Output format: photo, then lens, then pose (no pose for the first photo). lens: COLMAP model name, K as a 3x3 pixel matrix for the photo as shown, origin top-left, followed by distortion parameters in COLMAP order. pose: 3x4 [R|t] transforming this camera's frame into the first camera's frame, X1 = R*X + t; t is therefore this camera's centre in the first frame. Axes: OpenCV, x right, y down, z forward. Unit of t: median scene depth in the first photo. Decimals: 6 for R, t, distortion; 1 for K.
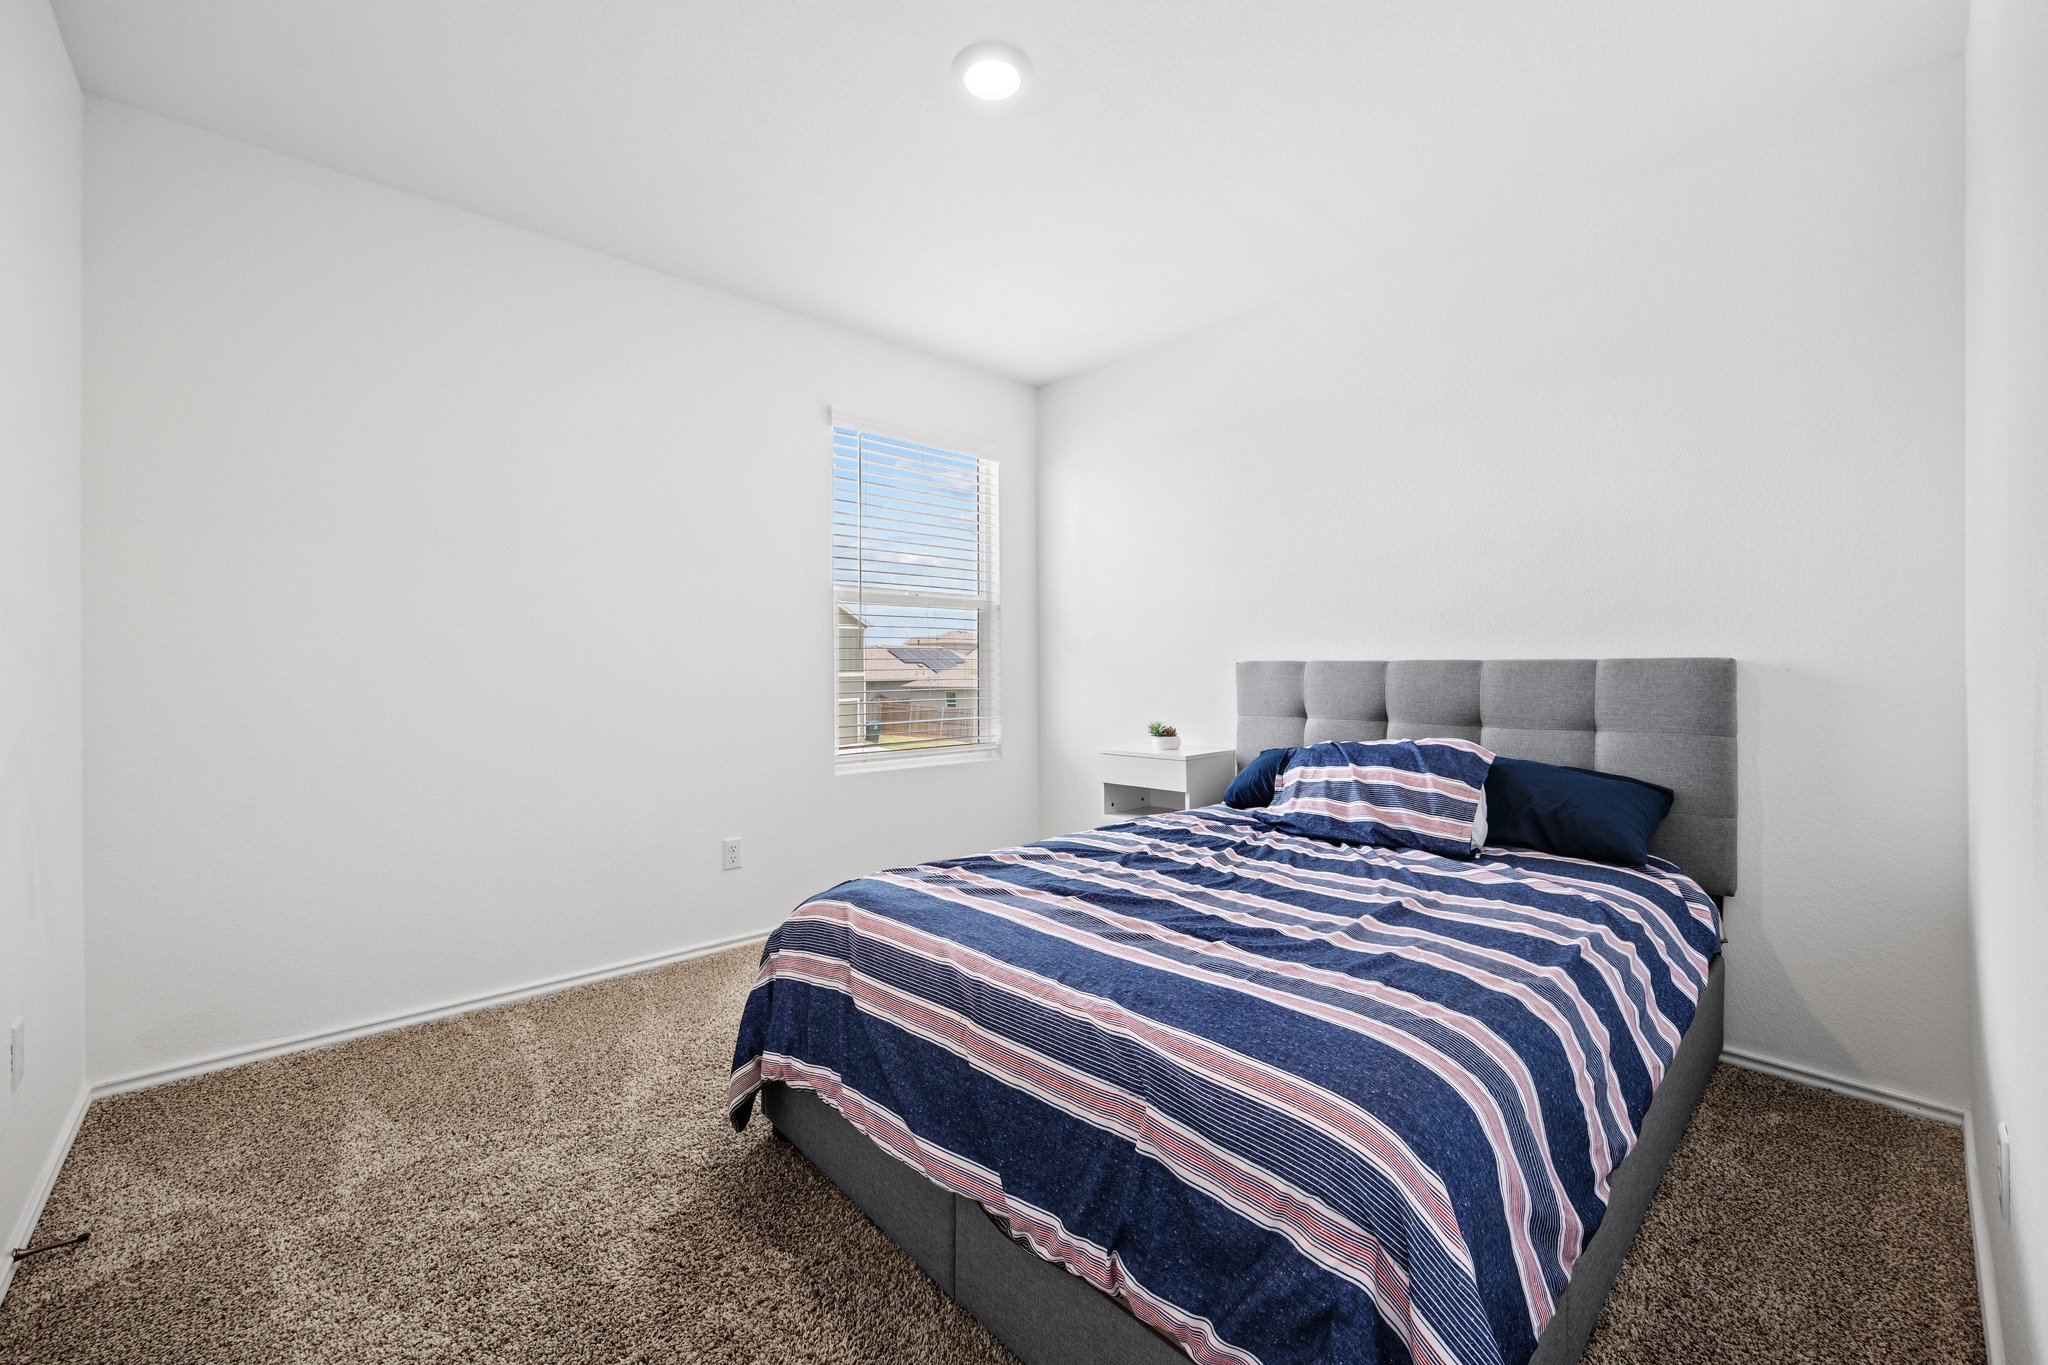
lens RADIAL K [[804.2, 0, 1025.4], [0, 804.2, 678.8], [0, 0, 1]] dist [0.008474, -0.000428]
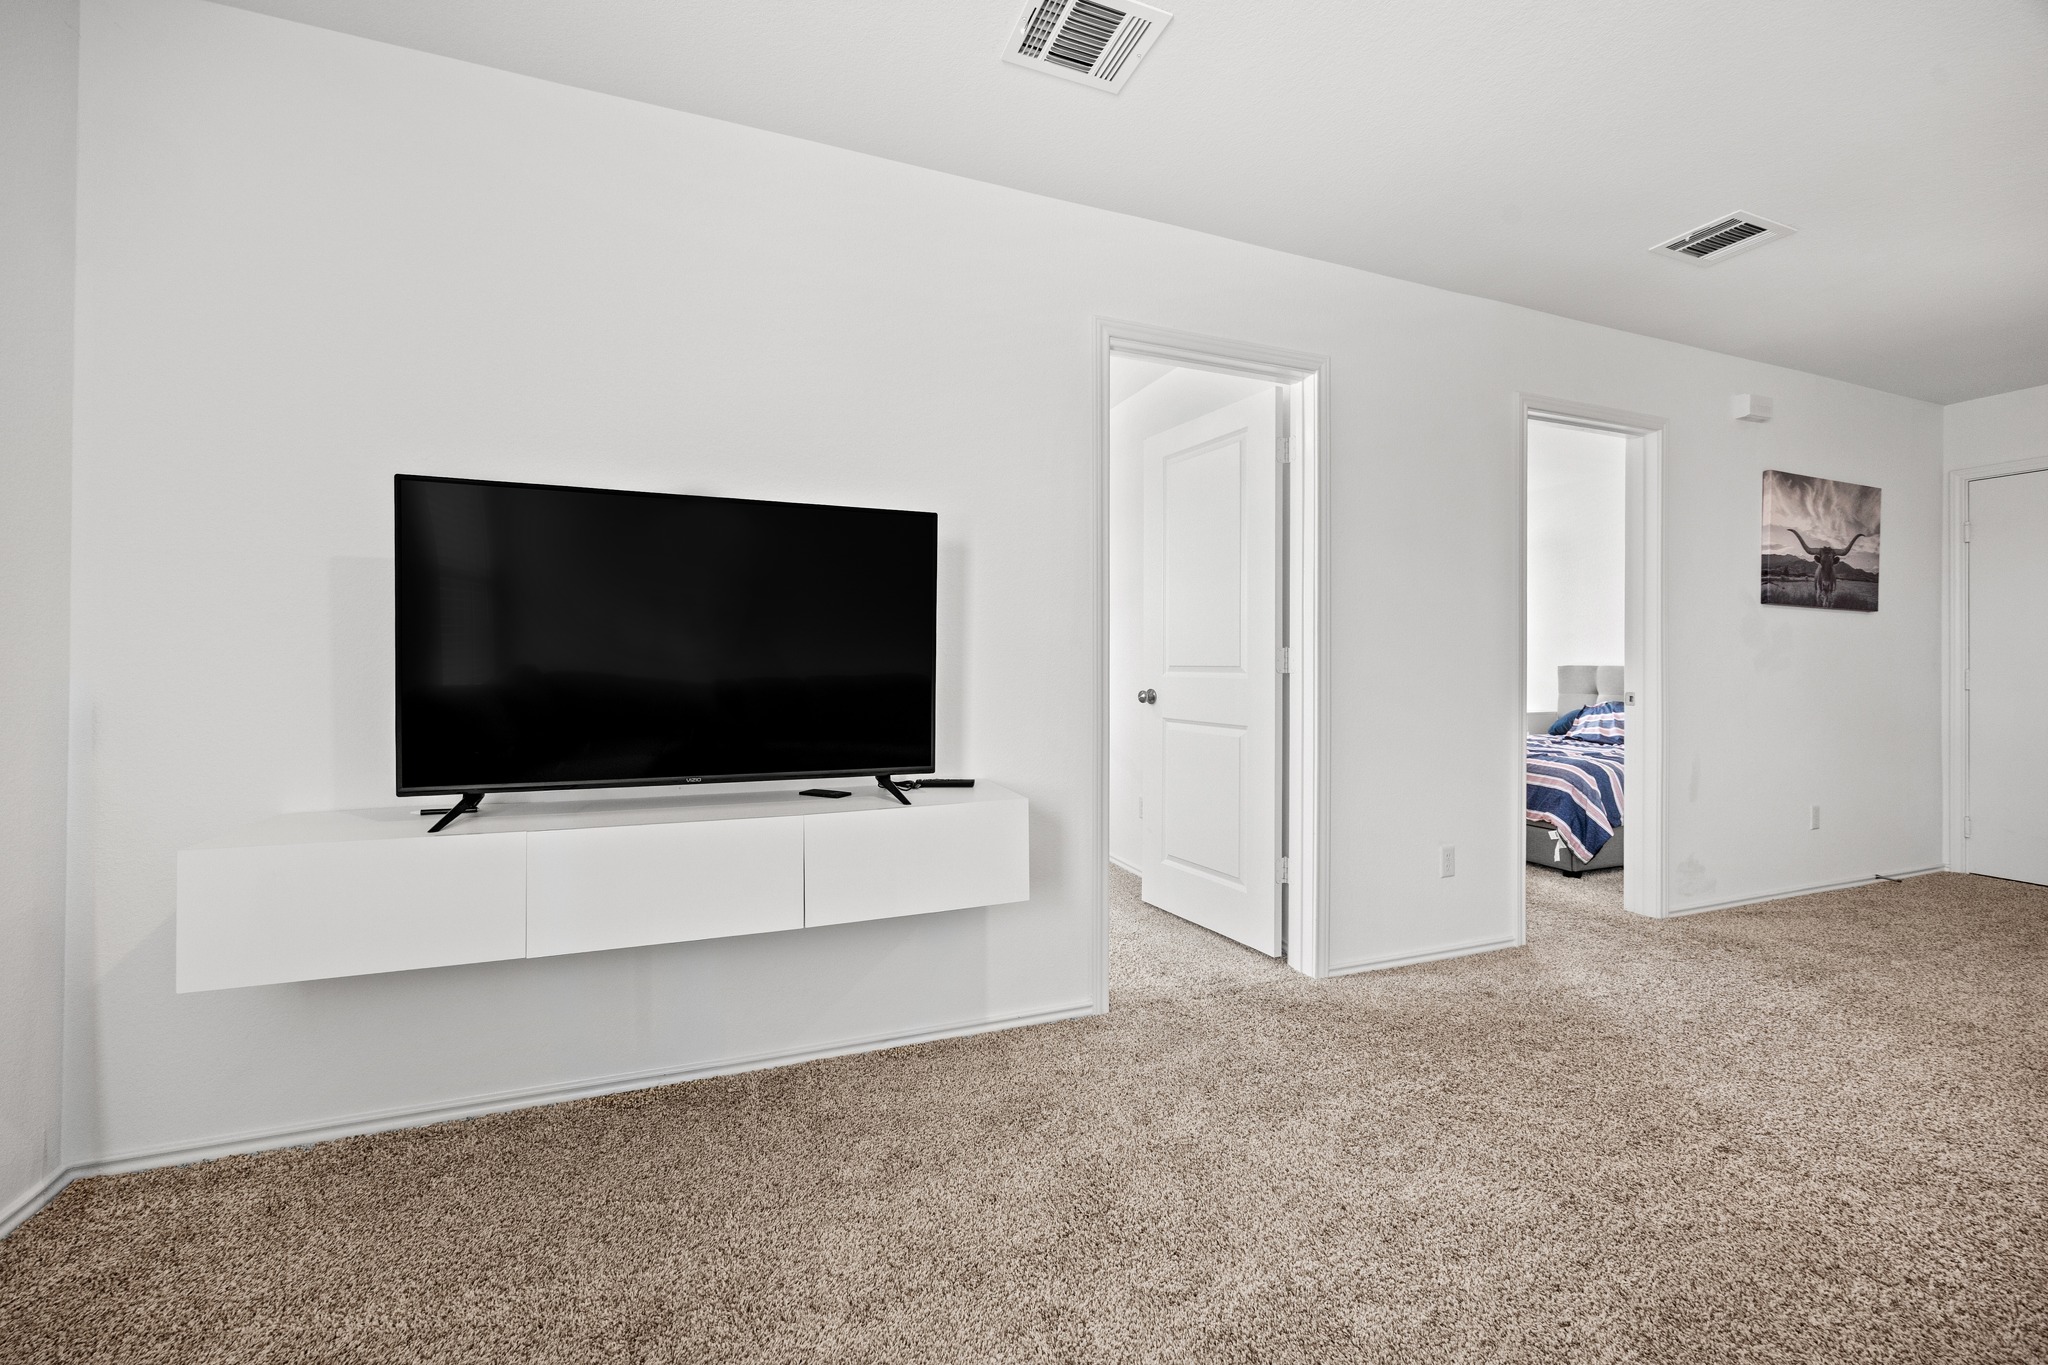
lens RADIAL K [[804.2, 0, 1016.7], [0, 804.2, 681.2], [0, 0, 1]] dist [0.008474, -0.000428]
pose [[0.936020, 0.006757, -0.351881, -0.319238], [-0.005159, 0.999972, 0.005480, 0.014503], [0.351908, -0.003314, 0.936029, -1.509298]]
